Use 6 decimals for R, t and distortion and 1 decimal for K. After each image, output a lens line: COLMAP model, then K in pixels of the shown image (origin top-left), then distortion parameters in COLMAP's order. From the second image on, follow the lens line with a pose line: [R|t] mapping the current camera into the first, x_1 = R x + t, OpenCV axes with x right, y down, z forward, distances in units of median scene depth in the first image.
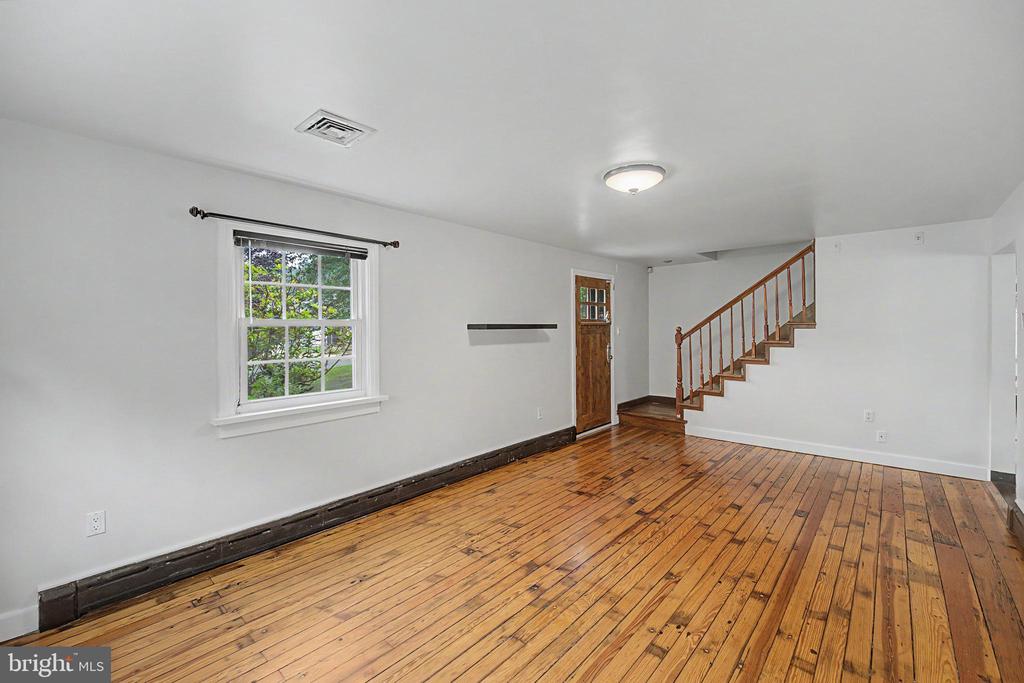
lens RADIAL K [[428.6, 0, 508.0], [0, 428.6, 333.7], [0, 0, 1]] dist [-0.010089, 0.000396]
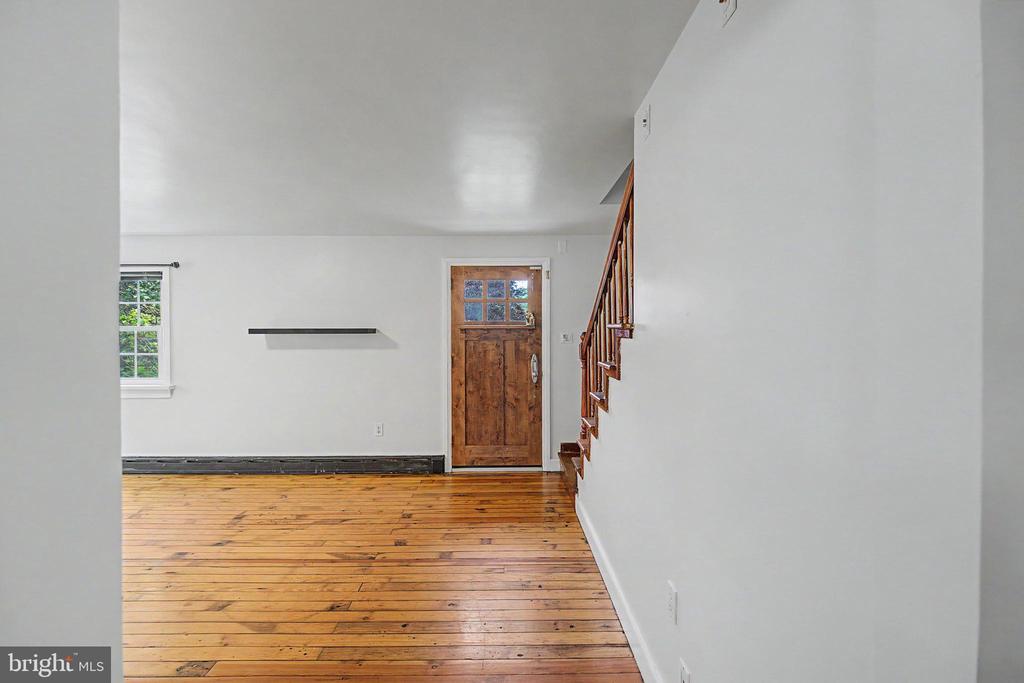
lens RADIAL K [[428.6, 0, 508.1], [0, 428.6, 339.3], [0, 0, 1]] dist [-0.010089, 0.000396]
pose [[0.677730, 0.018818, -0.735070, 1.293146], [-0.011487, 0.999821, 0.015005, -0.023398], [0.735221, -0.001726, 0.677825, 0.868904]]
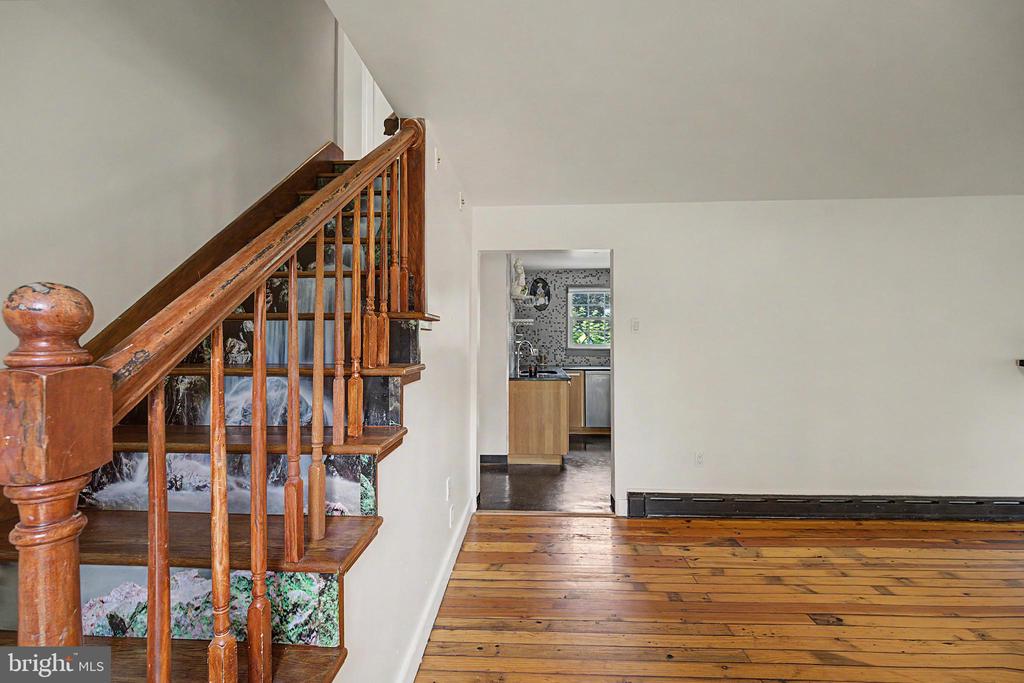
lens RADIAL K [[428.6, 0, 508.3], [0, 428.6, 336.5], [0, 0, 1]] dist [-0.010089, 0.000396]
pose [[-0.633298, 0.019559, 0.773661, 0.463805], [0.023149, 0.999712, -0.006325, -0.000776], [-0.773562, 0.013904, -0.633569, 1.644062]]
